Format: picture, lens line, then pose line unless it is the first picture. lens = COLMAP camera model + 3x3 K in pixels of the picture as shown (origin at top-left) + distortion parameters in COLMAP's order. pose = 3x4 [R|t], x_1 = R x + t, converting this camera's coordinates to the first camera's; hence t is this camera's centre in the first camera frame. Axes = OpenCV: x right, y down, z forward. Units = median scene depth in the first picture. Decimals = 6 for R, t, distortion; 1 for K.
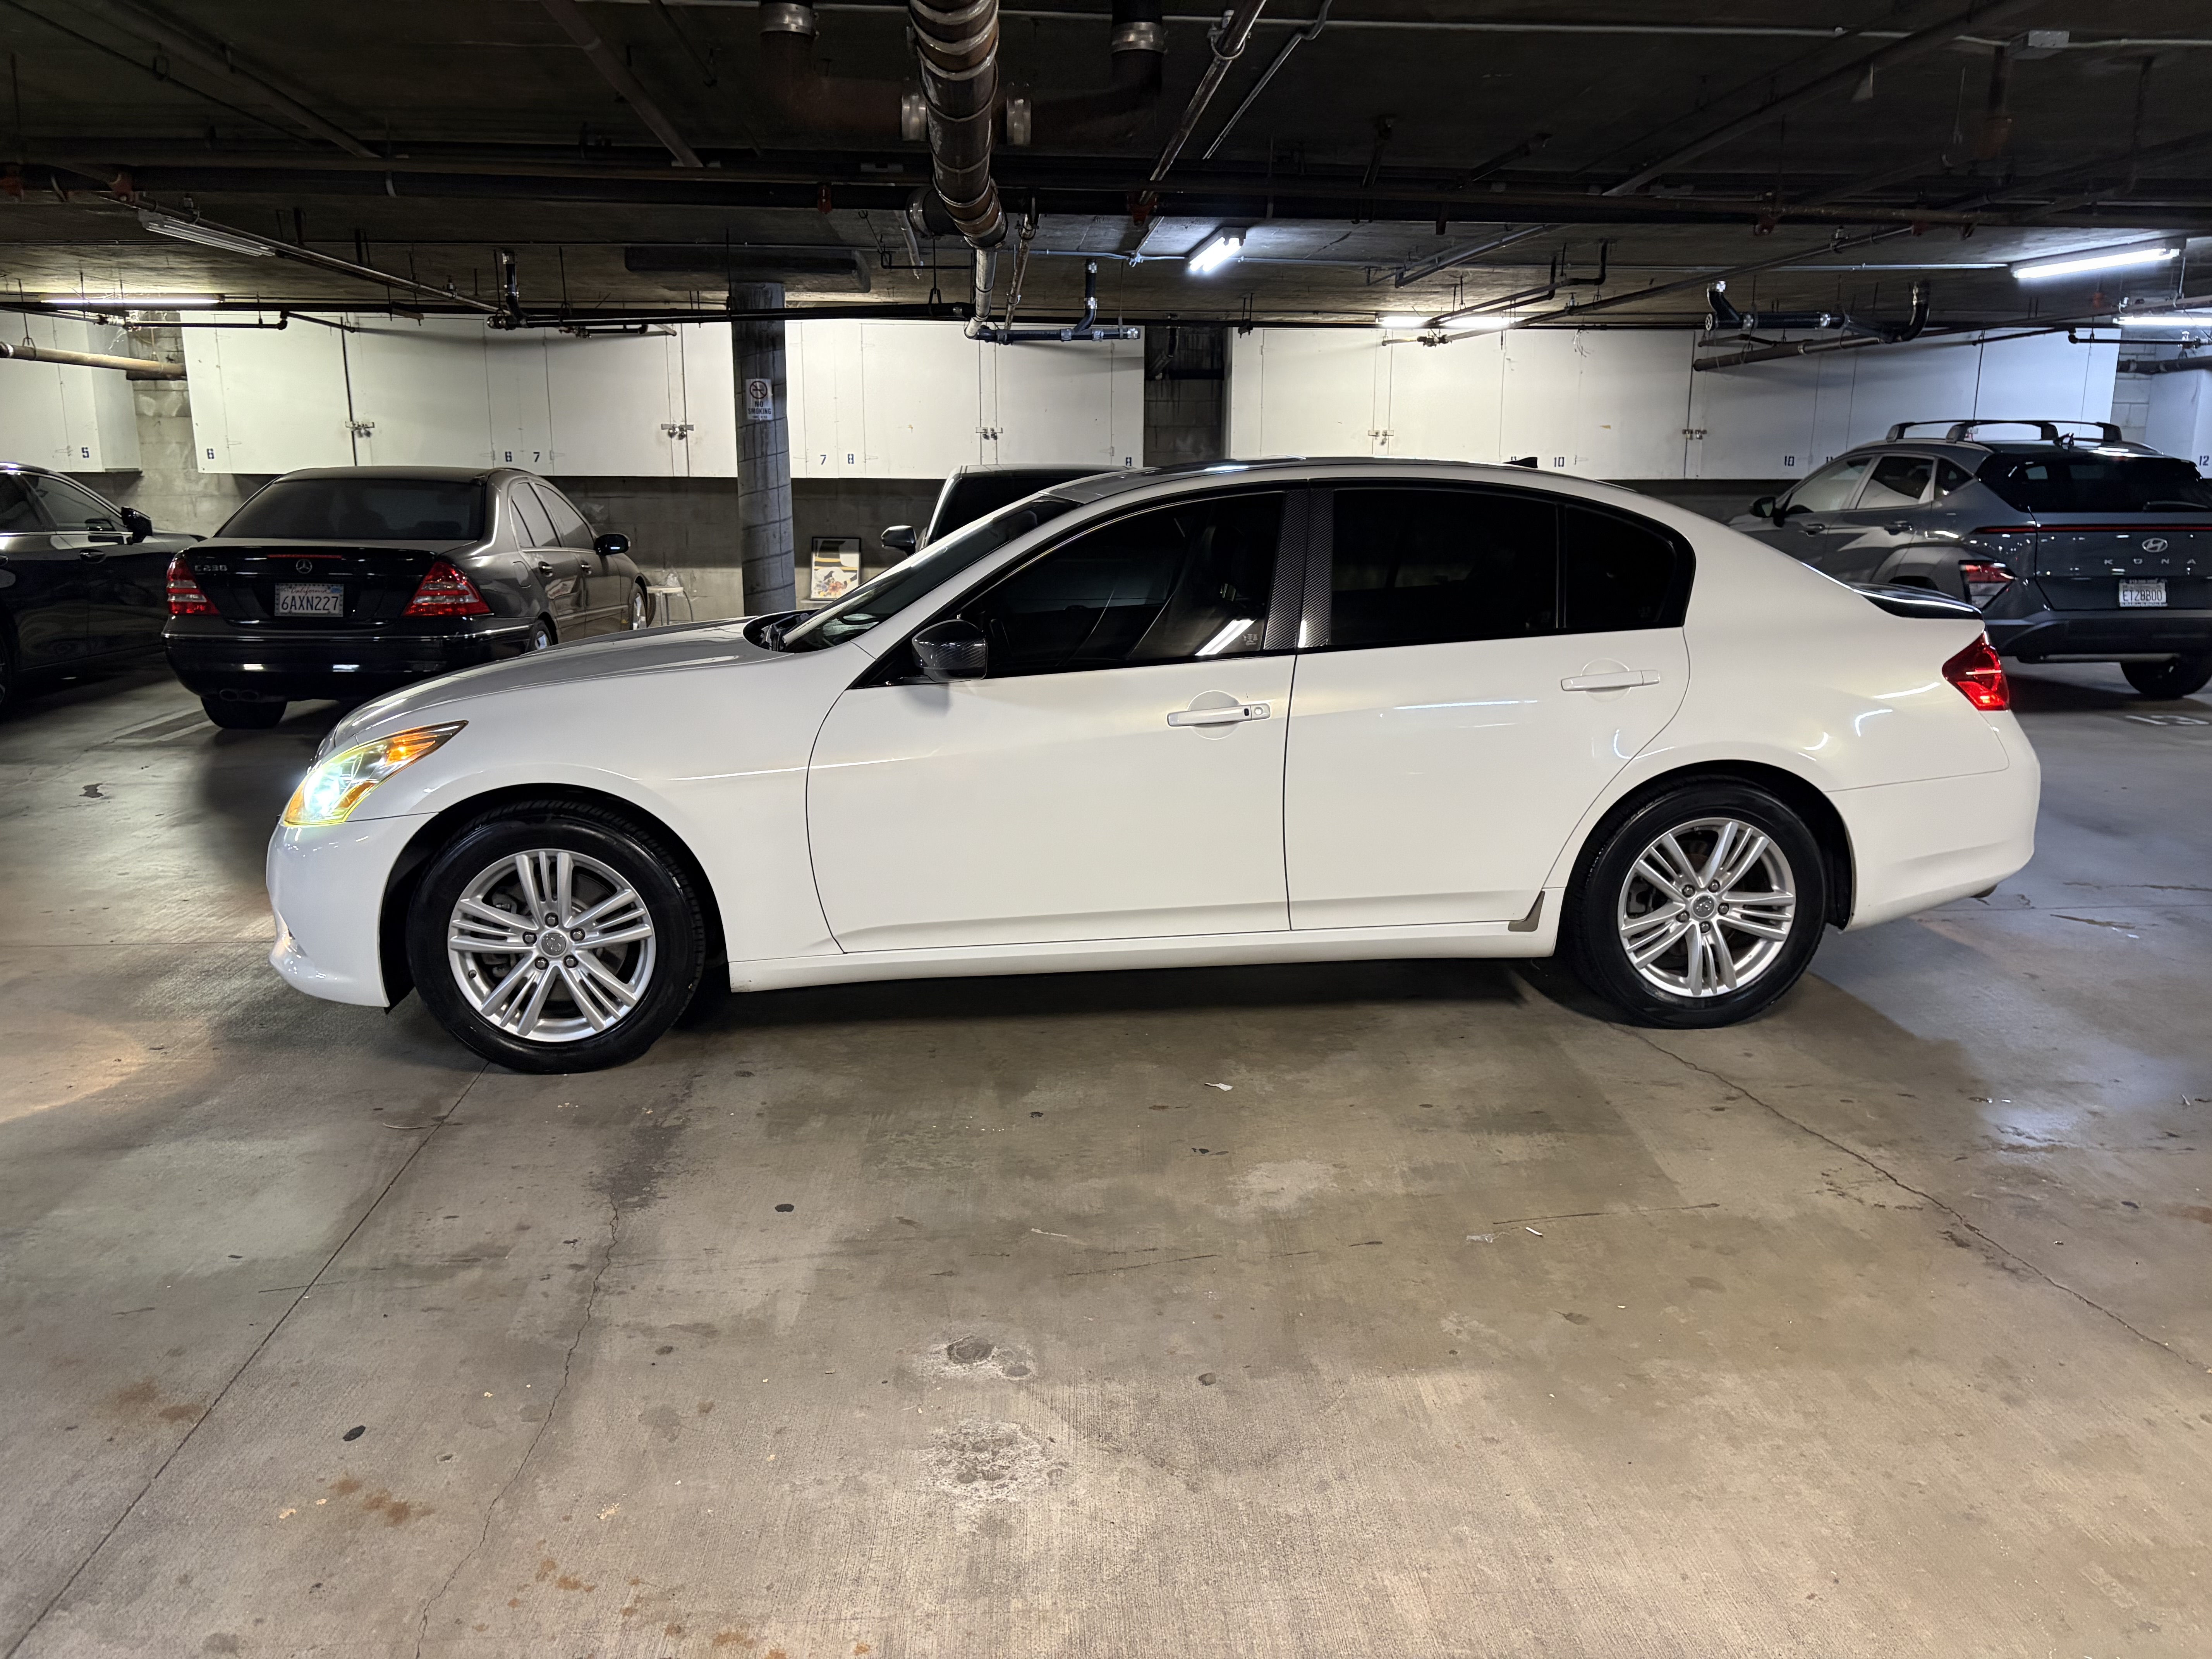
lens RADIAL K [[1662.5, 0, 1106.0], [0, 1662.5, 829.5], [0, 0, 1]] dist [0.016652, -0.033419]
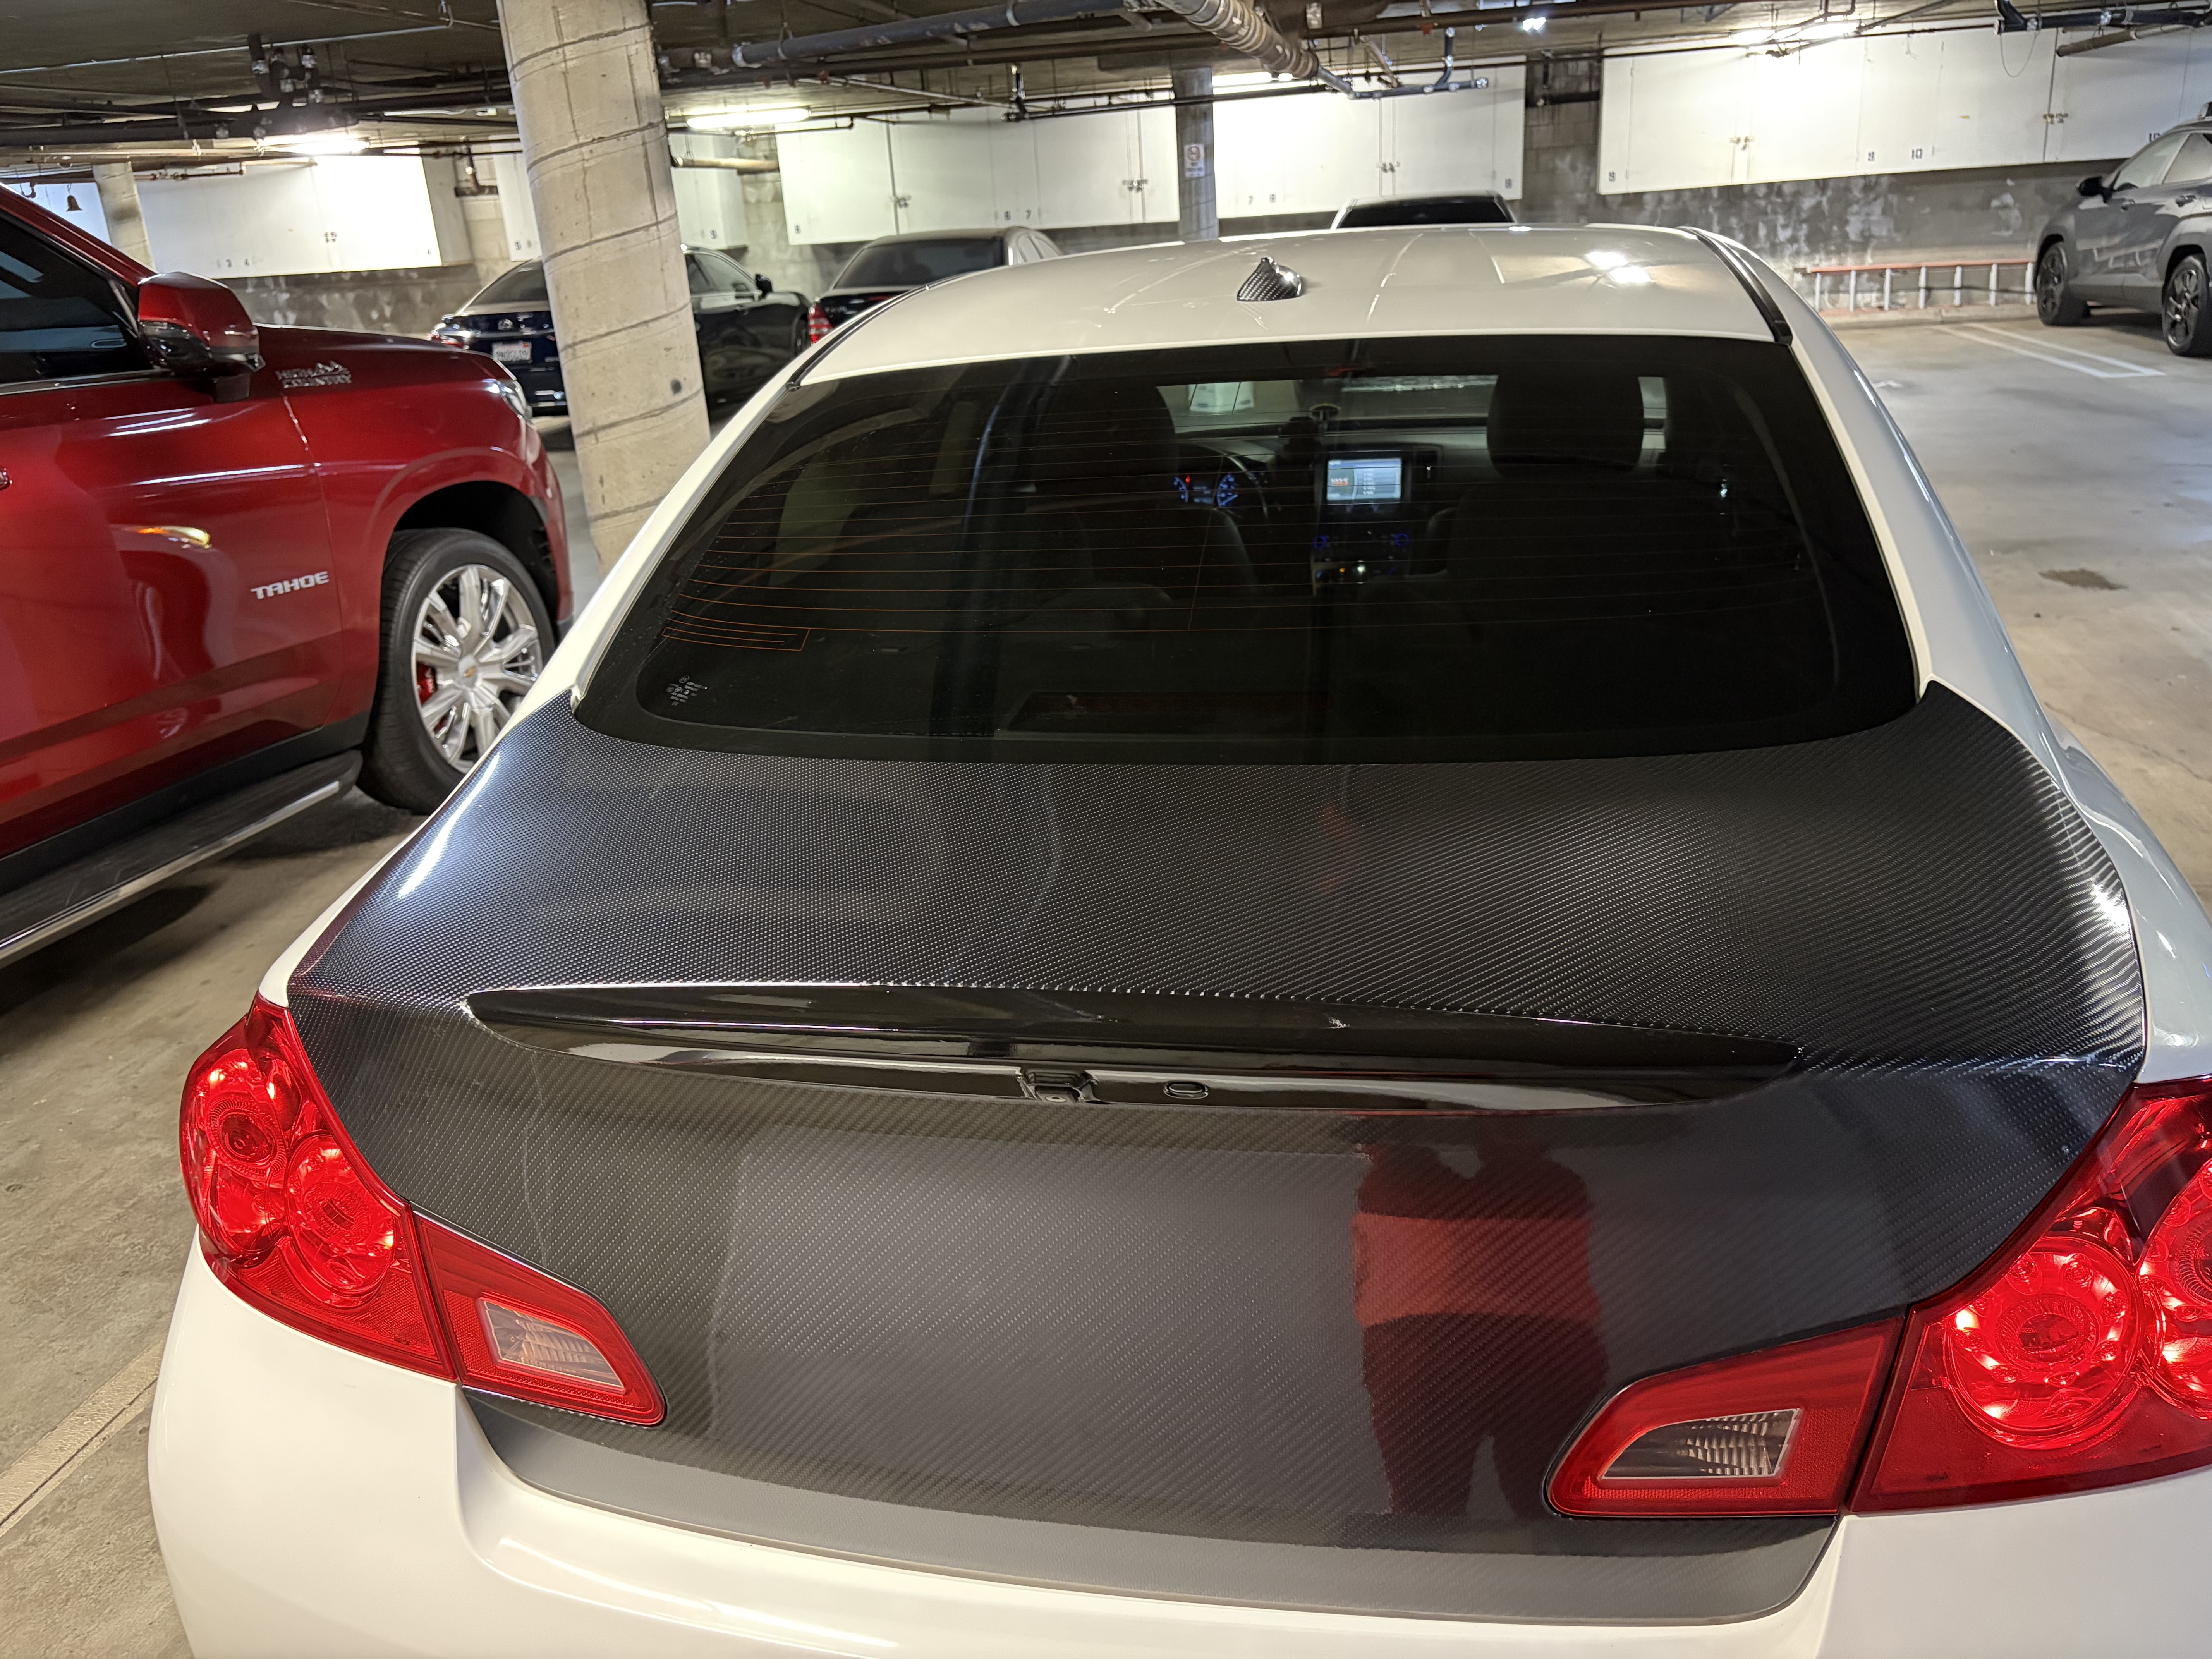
lens RADIAL K [[1662.5, 0, 1106.0], [0, 1662.5, 829.5], [0, 0, 1]] dist [0.016652, -0.033419]
pose [[0.963474, 0.029216, -0.266205, 0.073172], [0.011069, 0.988837, 0.148588, 0.056877], [0.267574, -0.146107, 0.952395, -0.286157]]
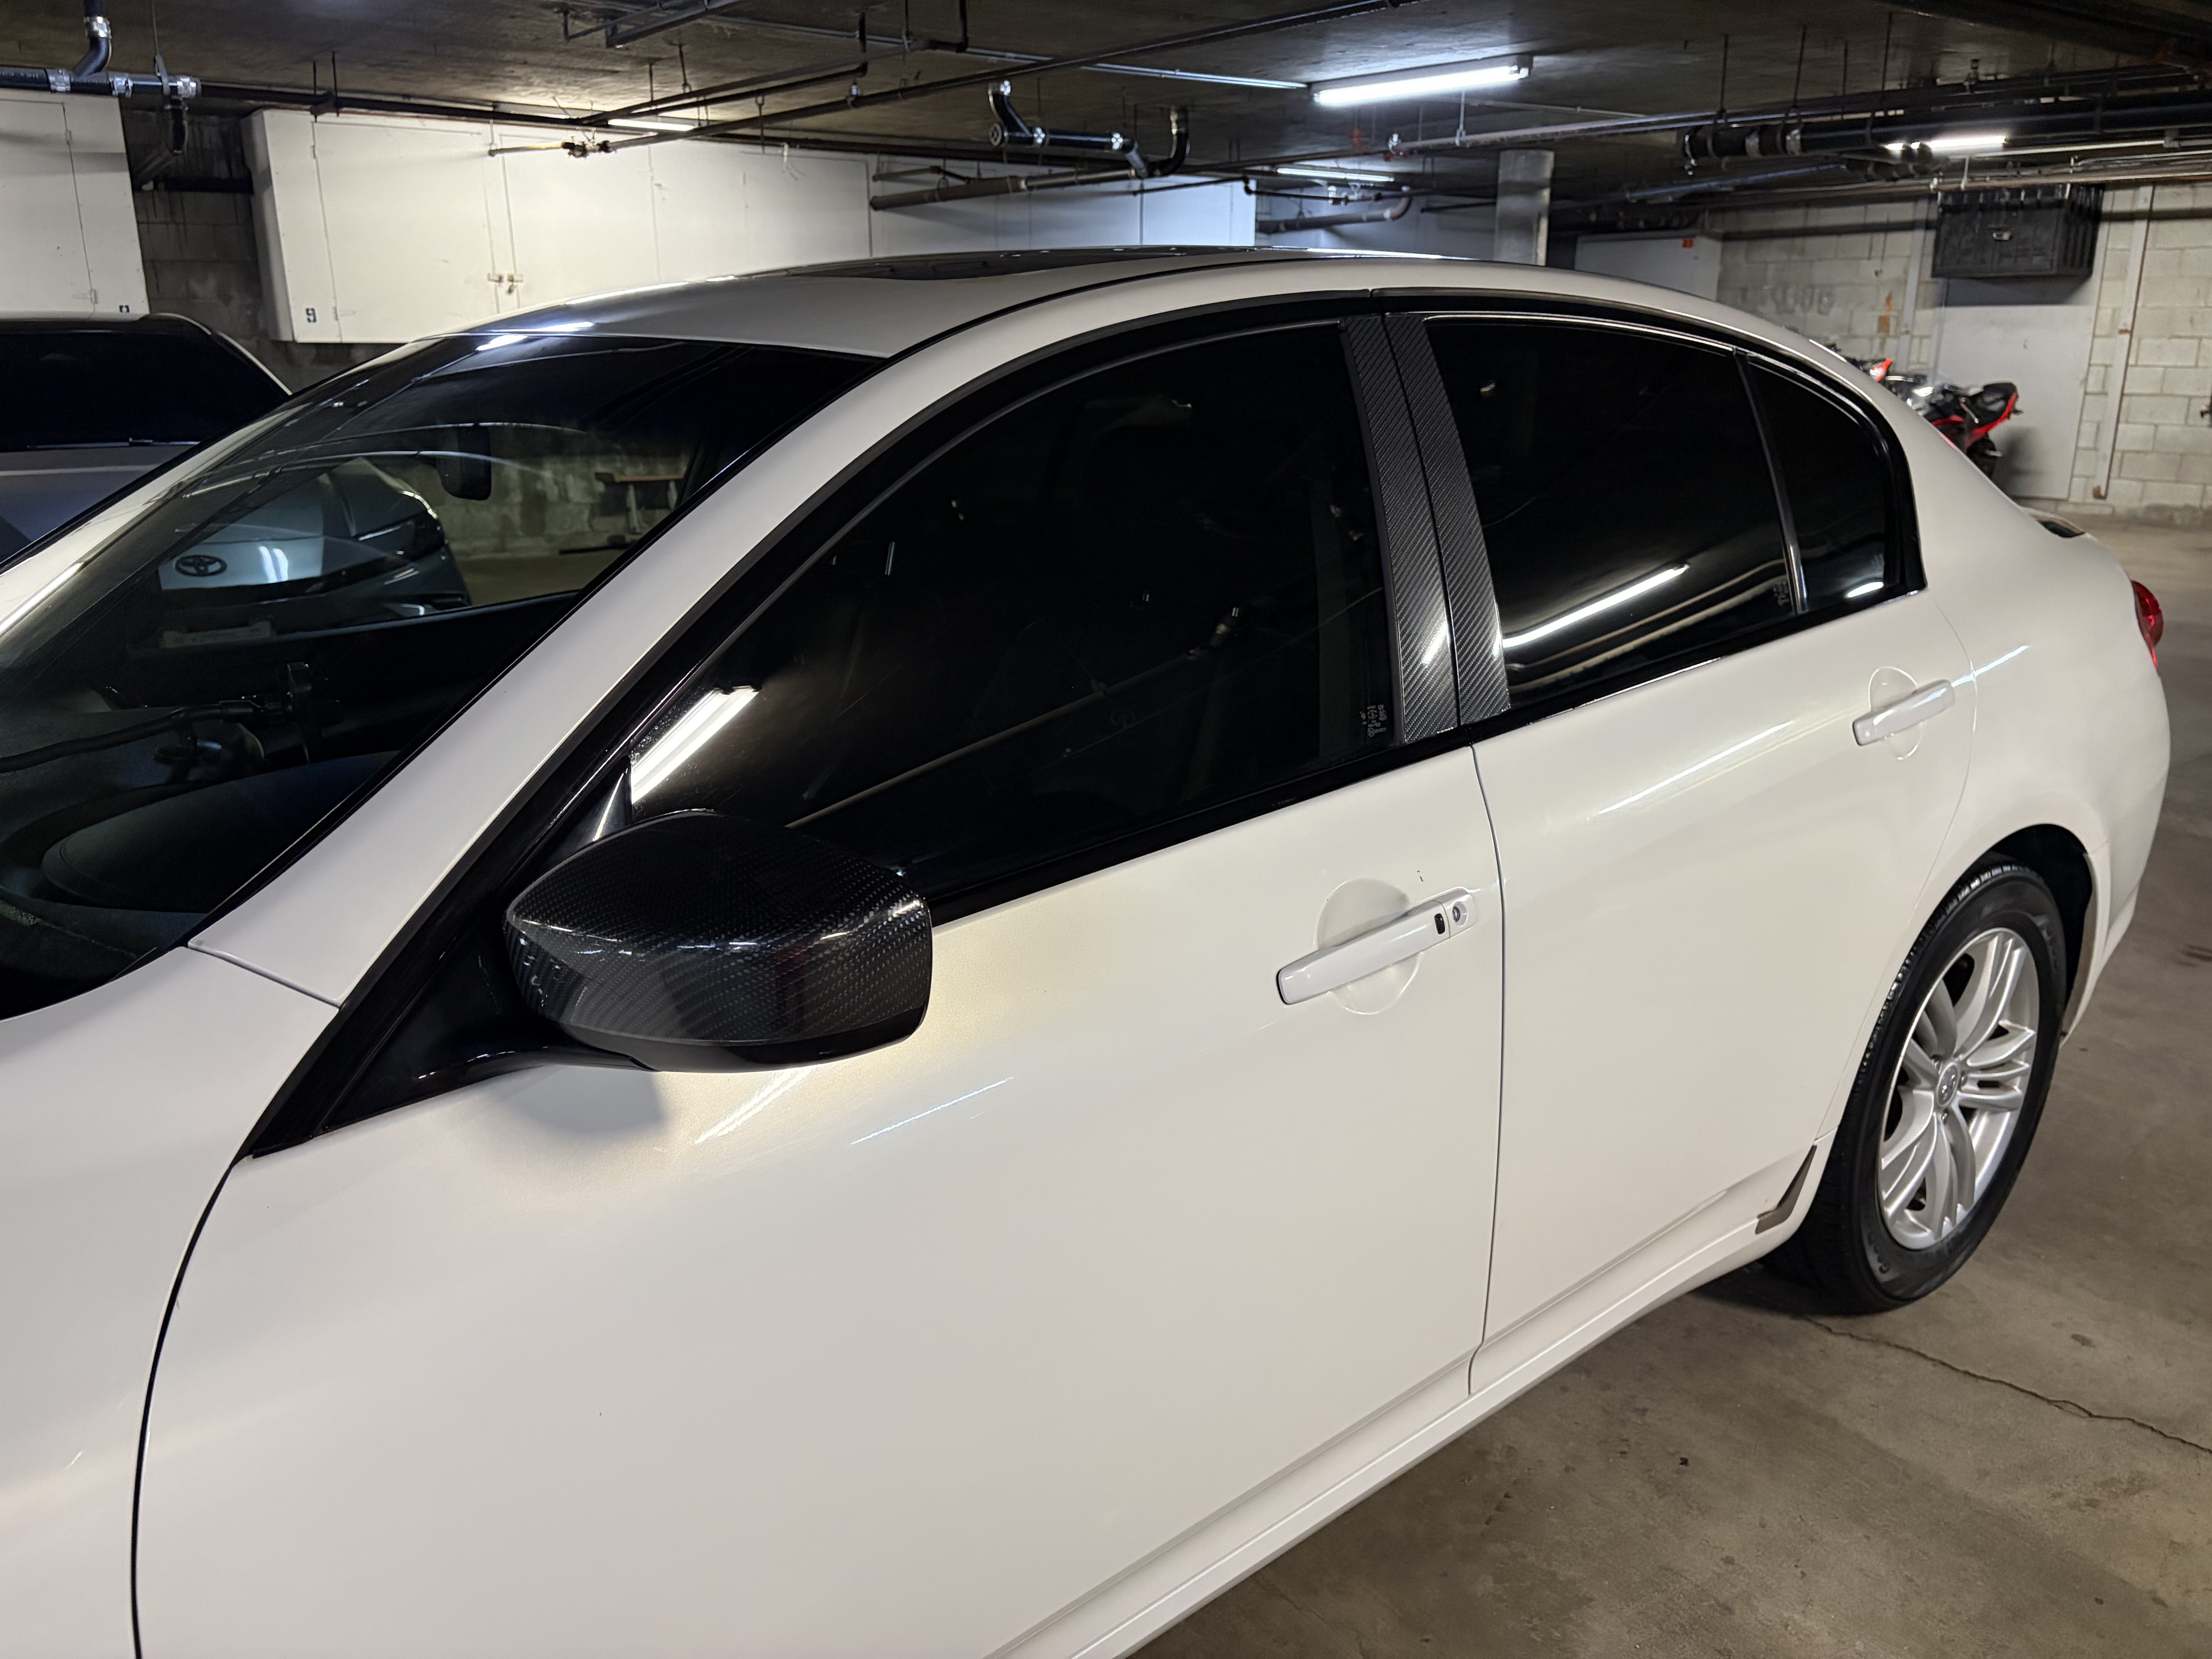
lens RADIAL K [[1662.5, 0, 1106.0], [0, 1662.5, 829.5], [0, 0, 1]] dist [0.016652, -0.033419]
pose [[0.829197, -0.155090, 0.537011, -0.056943], [0.115295, 0.987533, 0.107174, -0.046242], [-0.546937, -0.026954, 0.836740, 0.242948]]
